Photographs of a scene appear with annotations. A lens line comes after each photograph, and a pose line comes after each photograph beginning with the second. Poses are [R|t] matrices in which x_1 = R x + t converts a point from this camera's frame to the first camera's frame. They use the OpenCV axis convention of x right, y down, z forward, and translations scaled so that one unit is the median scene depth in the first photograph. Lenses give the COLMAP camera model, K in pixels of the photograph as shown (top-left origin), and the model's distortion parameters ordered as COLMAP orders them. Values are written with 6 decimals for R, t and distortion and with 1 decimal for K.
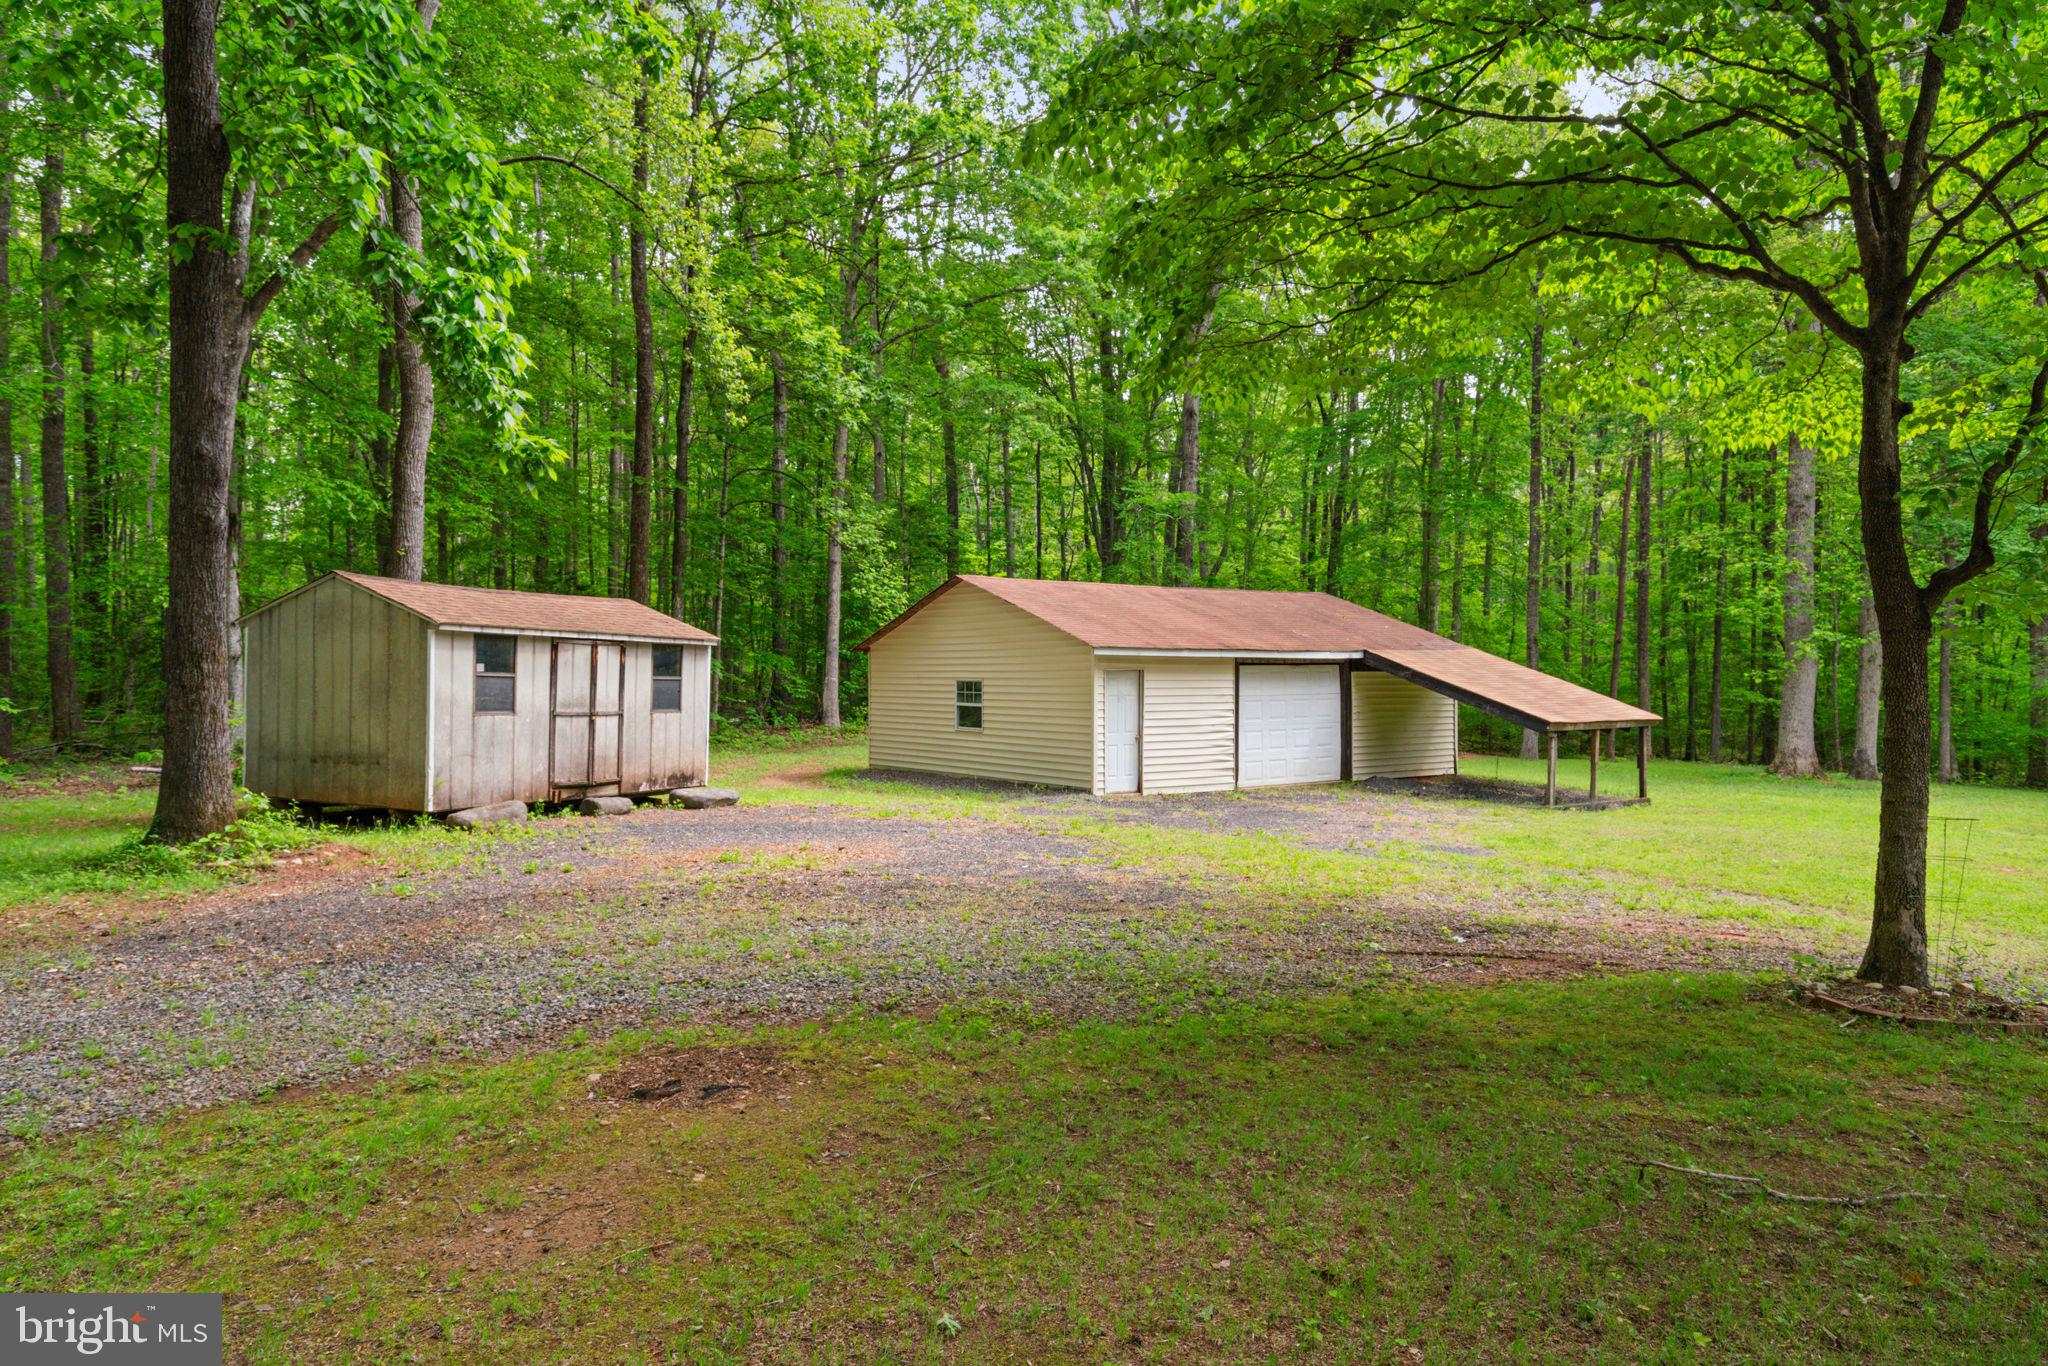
lens RADIAL K [[1372.5, 0, 1024.0], [0, 1372.5, 683.0], [0, 0, 1]] dist [0.004738, 0.002517]
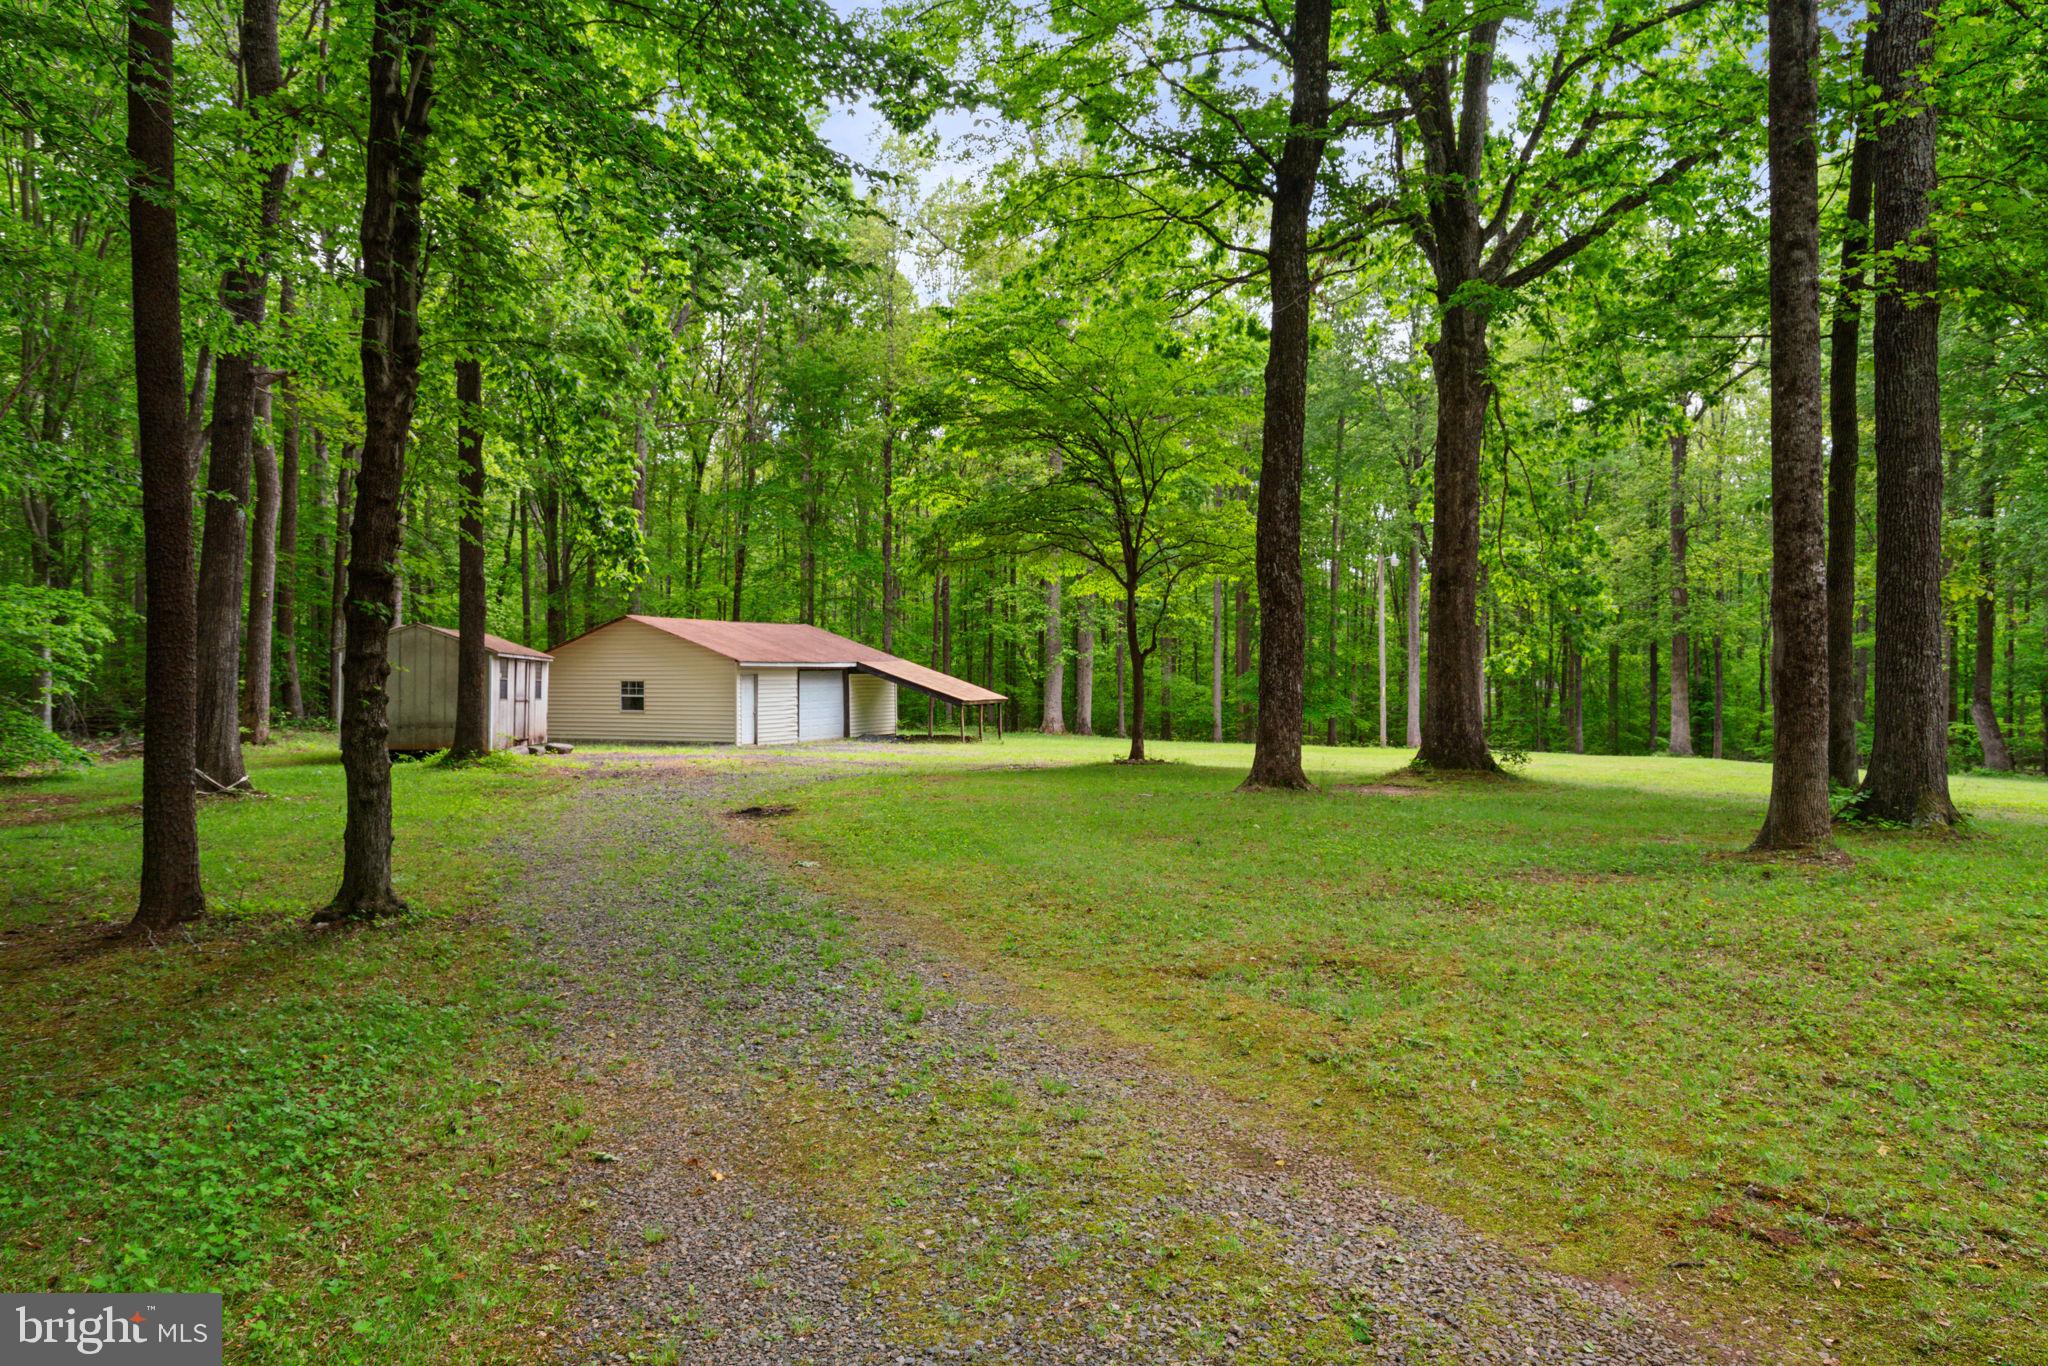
lens RADIAL K [[913.6, 0, 1024.0], [0, 913.6, 683.0], [0, 0, 1]] dist [0.000682, -0.000092]
pose [[0.887746, -0.007688, 0.460270, -0.127720], [0.006429, 0.999970, 0.004302, -0.001352], [-0.460289, -0.000860, 0.887769, -0.173651]]
